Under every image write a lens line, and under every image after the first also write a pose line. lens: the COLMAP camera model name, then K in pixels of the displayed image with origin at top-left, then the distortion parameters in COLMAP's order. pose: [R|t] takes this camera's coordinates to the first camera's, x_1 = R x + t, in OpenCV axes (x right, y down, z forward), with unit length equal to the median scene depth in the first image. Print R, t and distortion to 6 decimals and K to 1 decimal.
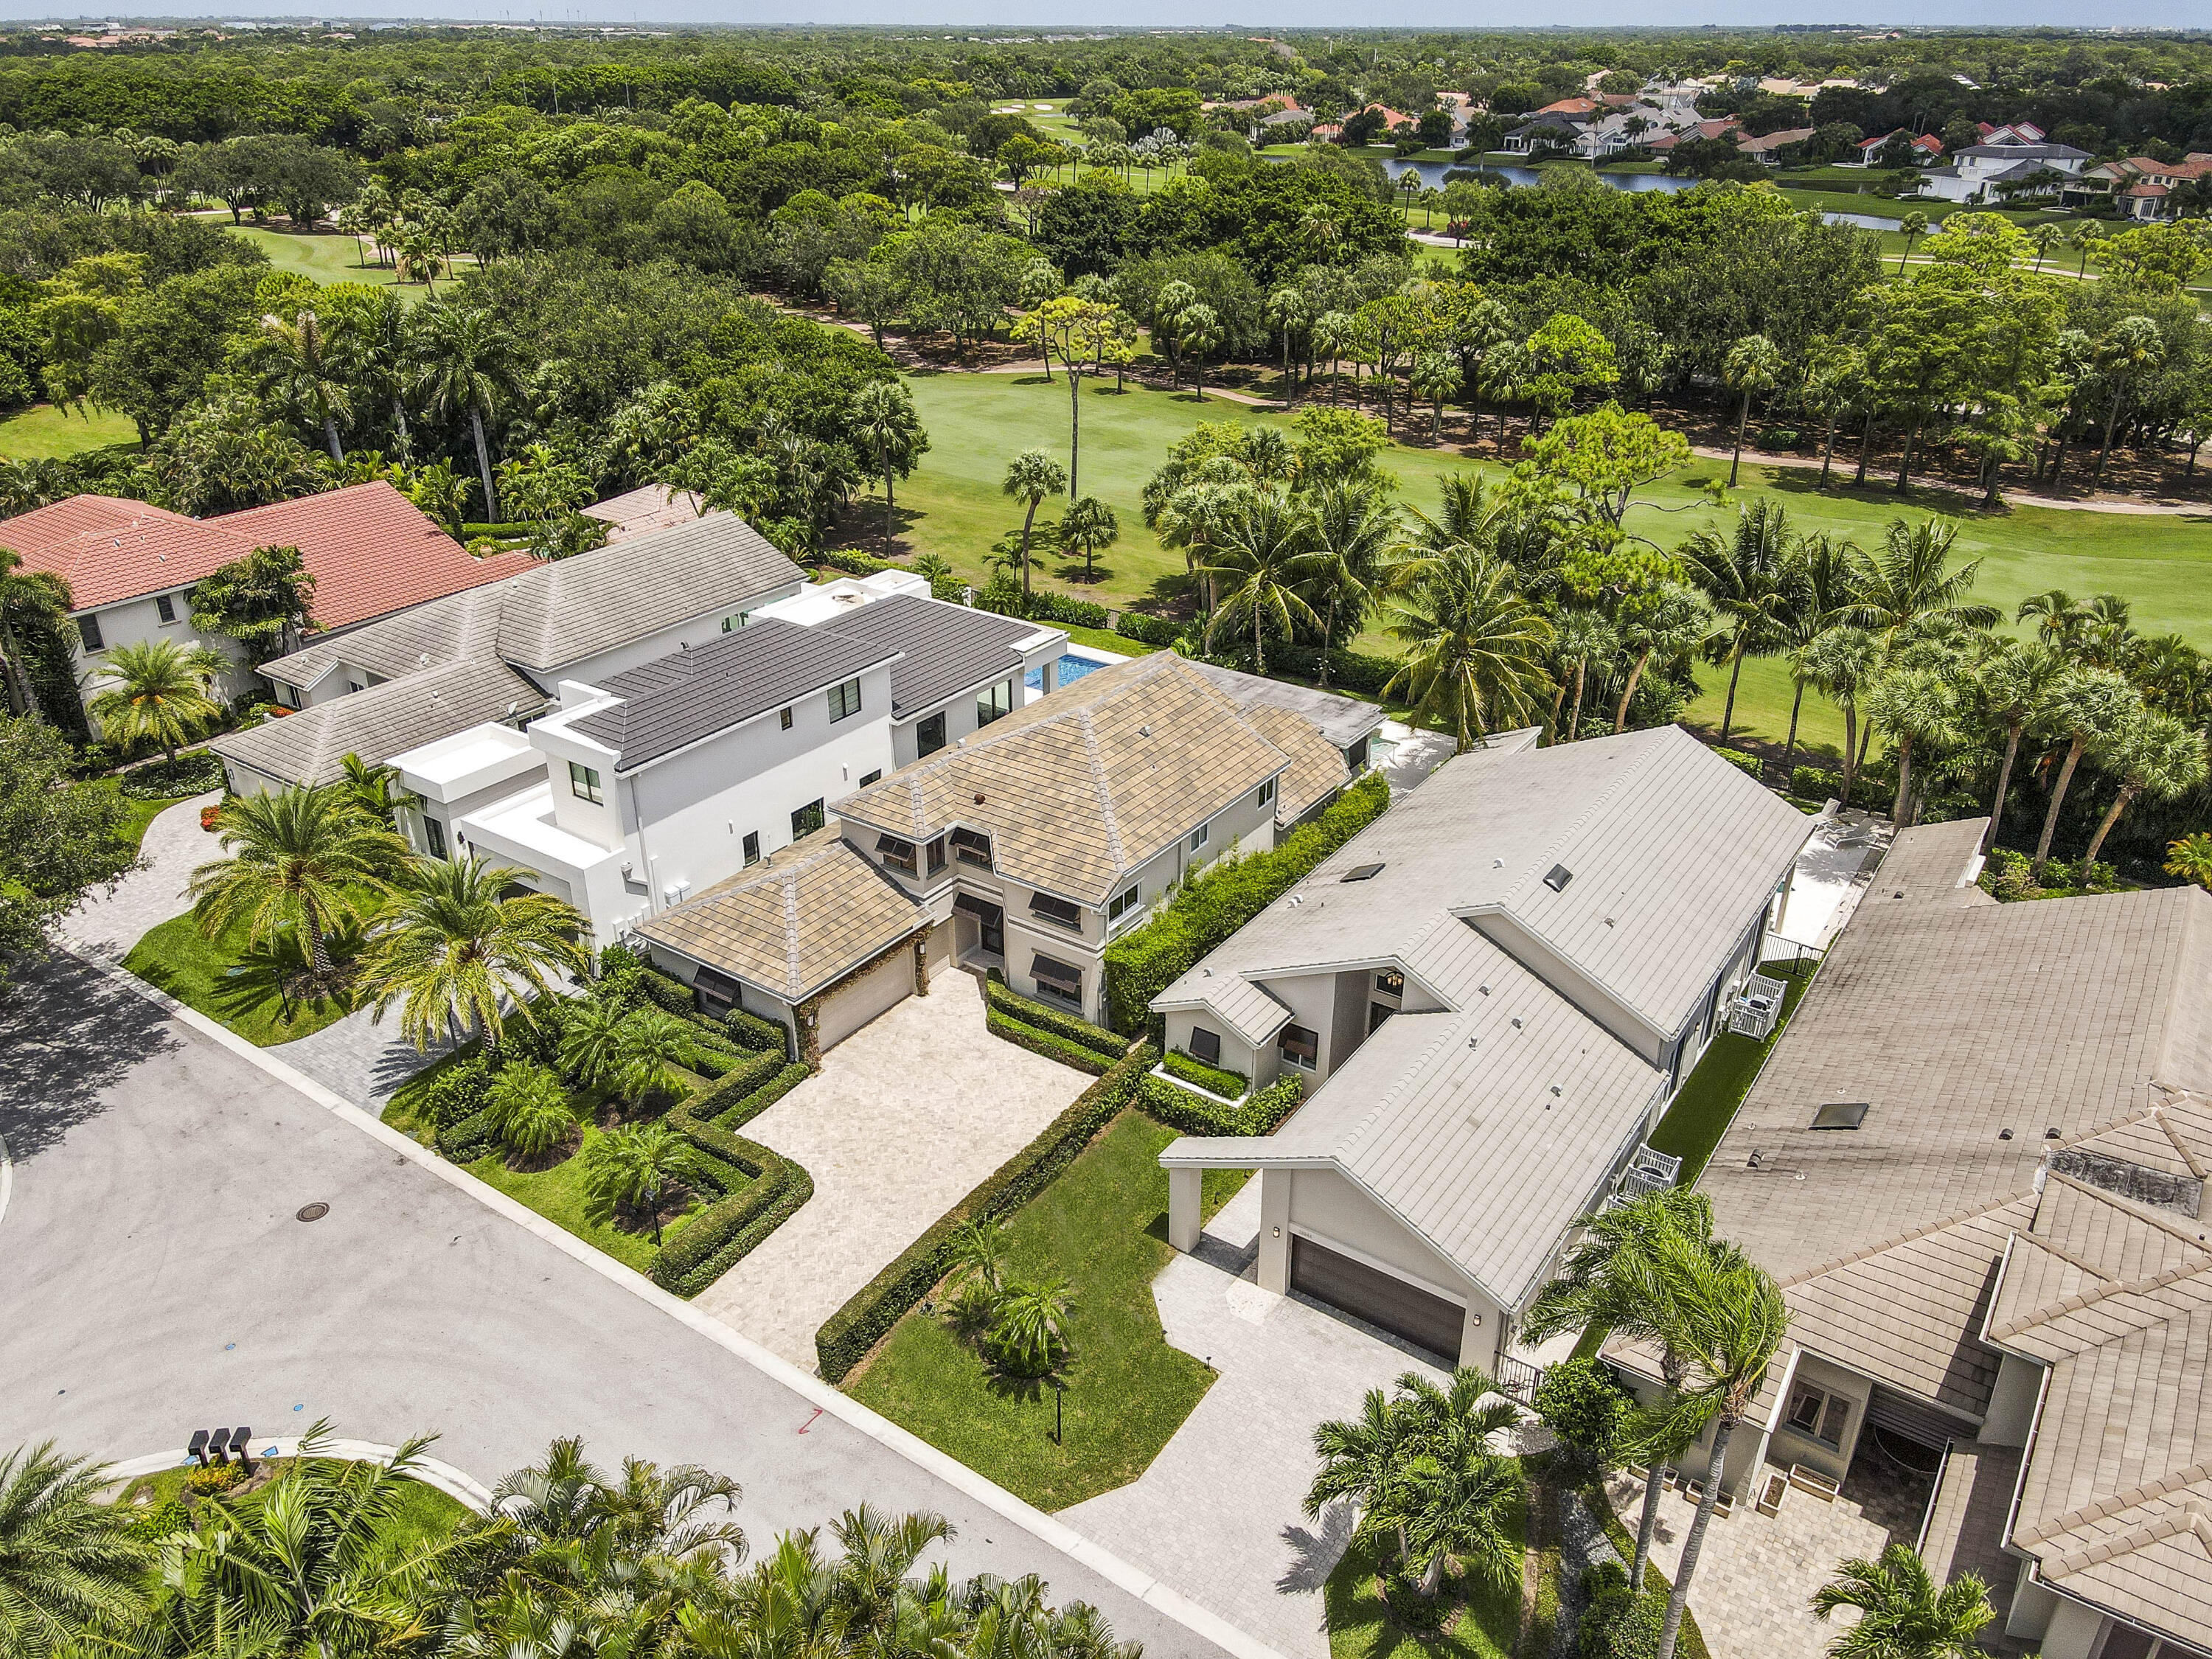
lens RADIAL K [[1603.8, 0, 1106.0], [0, 1603.8, 829.5], [0, 0, 1]] dist [0.003875, 0.013919]
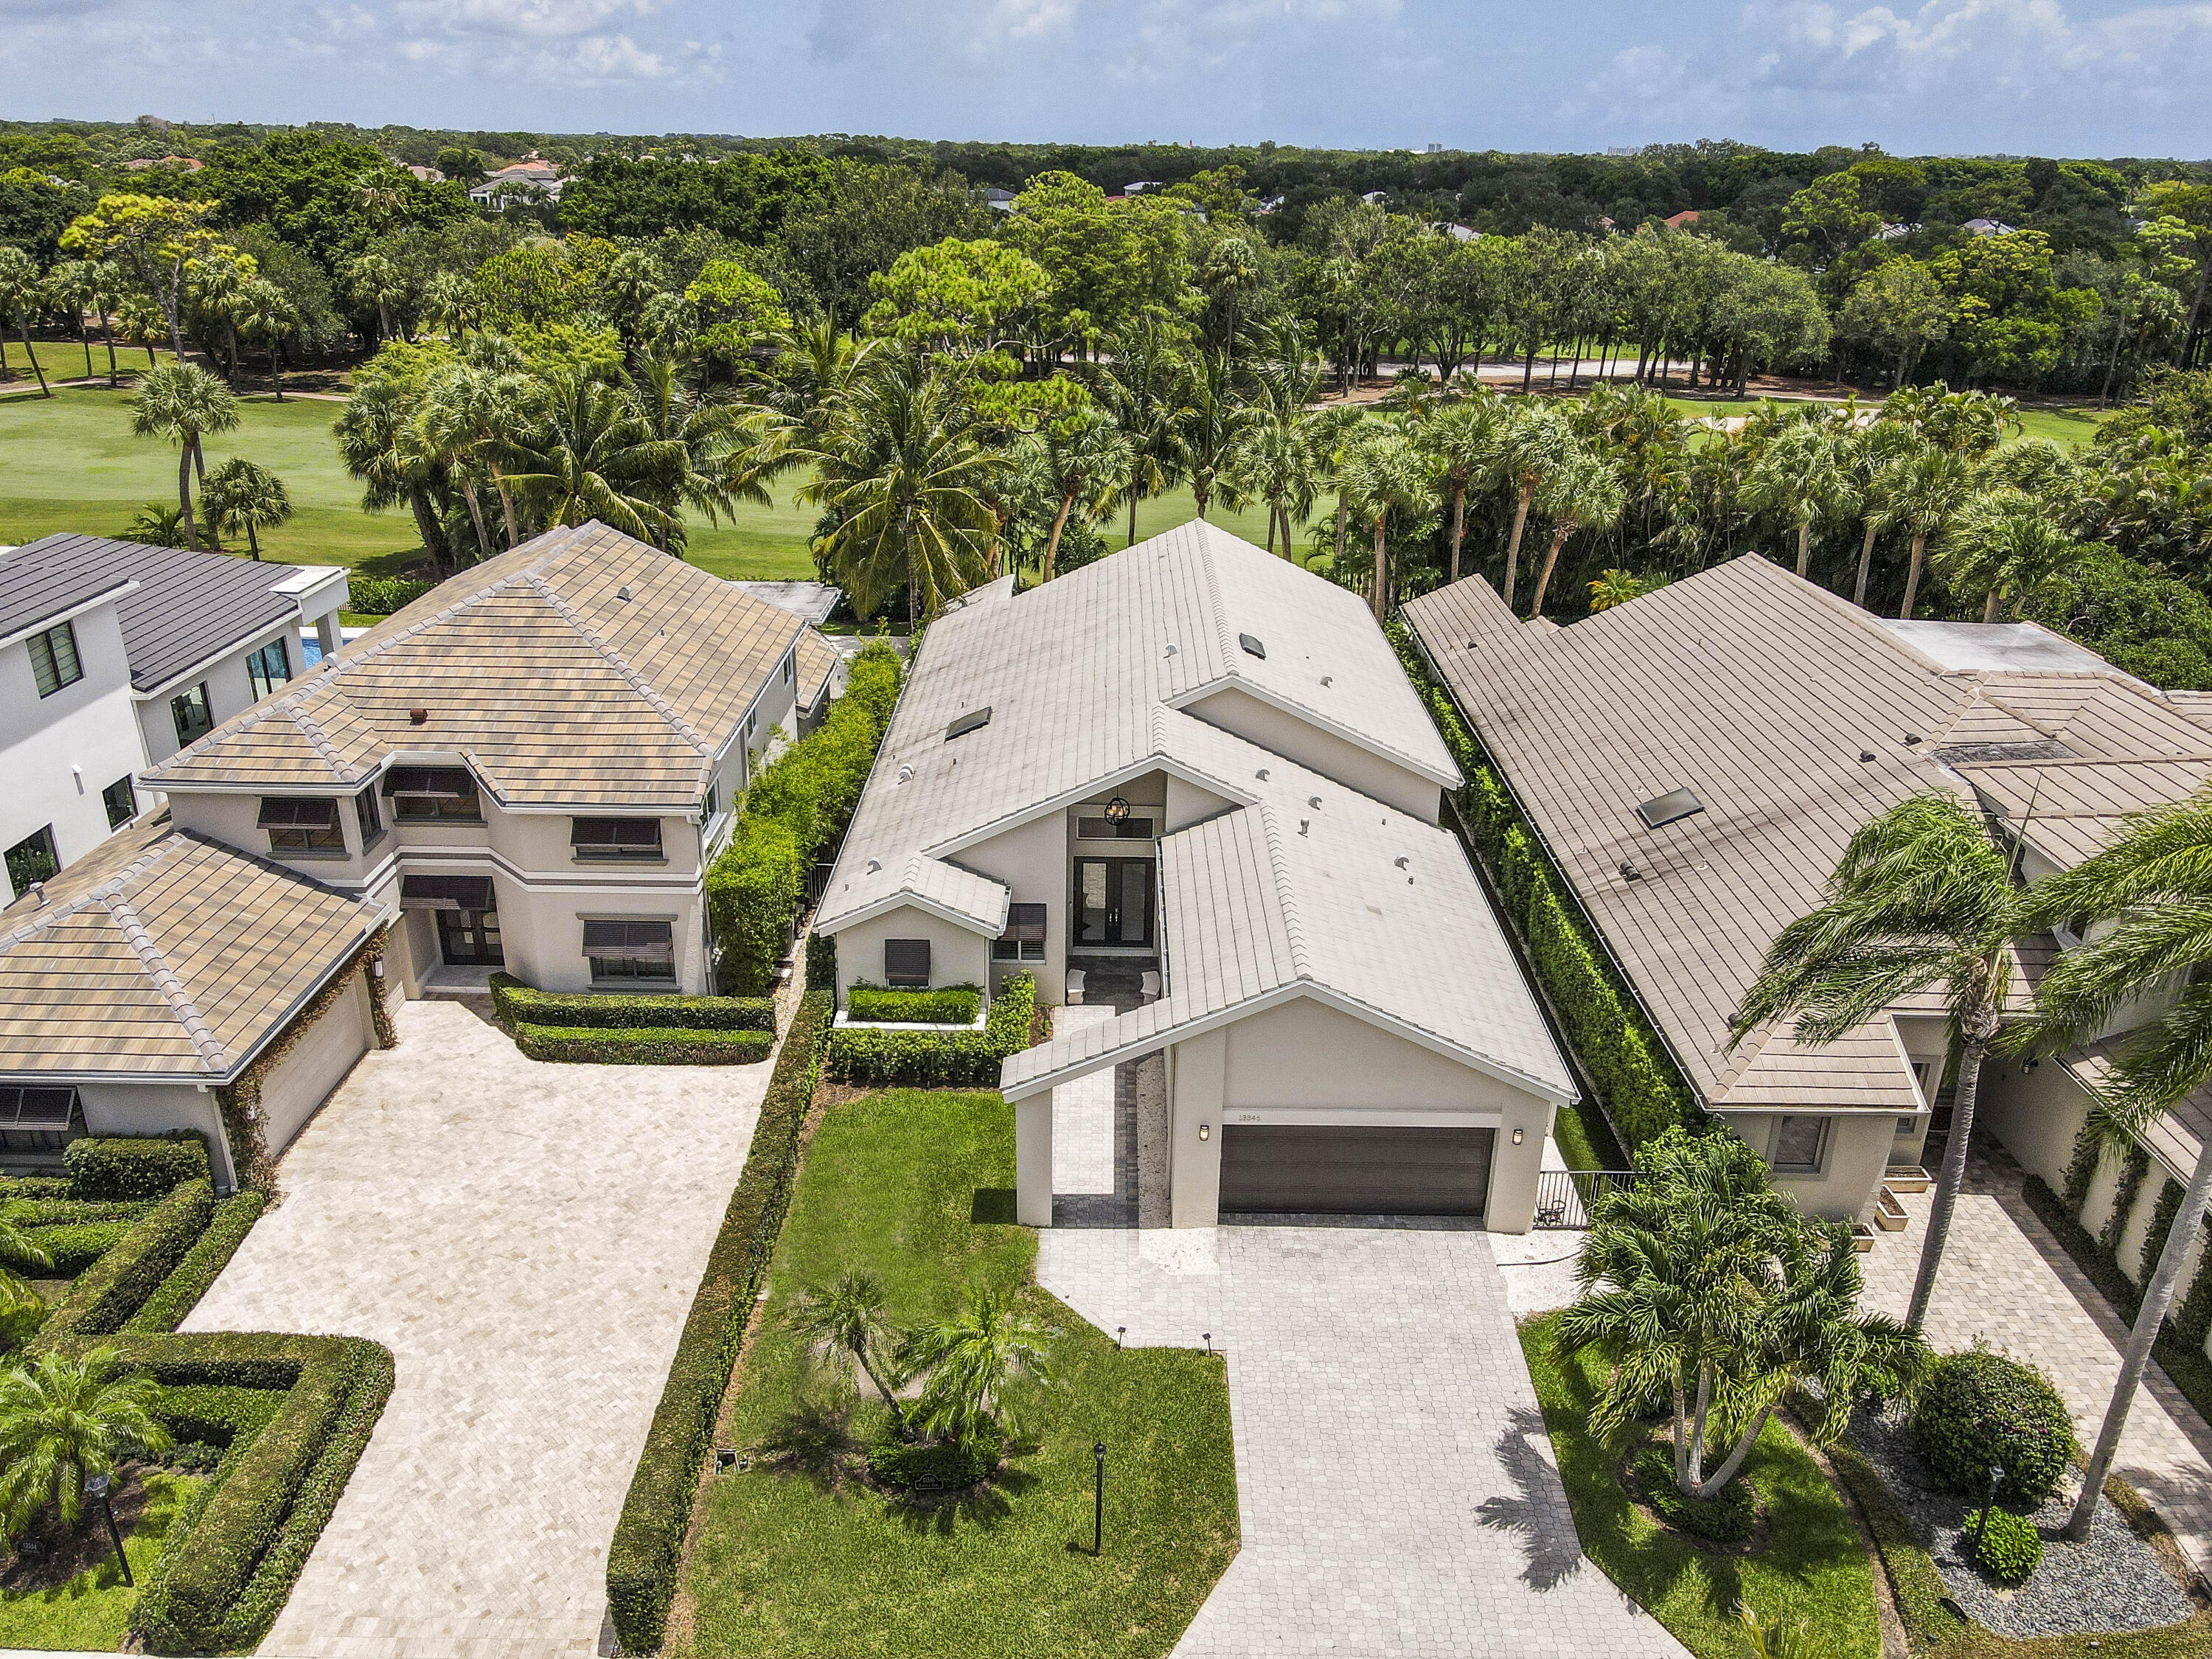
lens RADIAL K [[1603.8, 0, 1106.0], [0, 1603.8, 829.5], [0, 0, 1]] dist [0.003875, 0.013919]
pose [[0.821940, -0.209670, 0.529579, -0.203094], [0.238728, 0.970987, 0.013911, 0.081910], [-0.517131, 0.114991, 0.848147, 0.329431]]
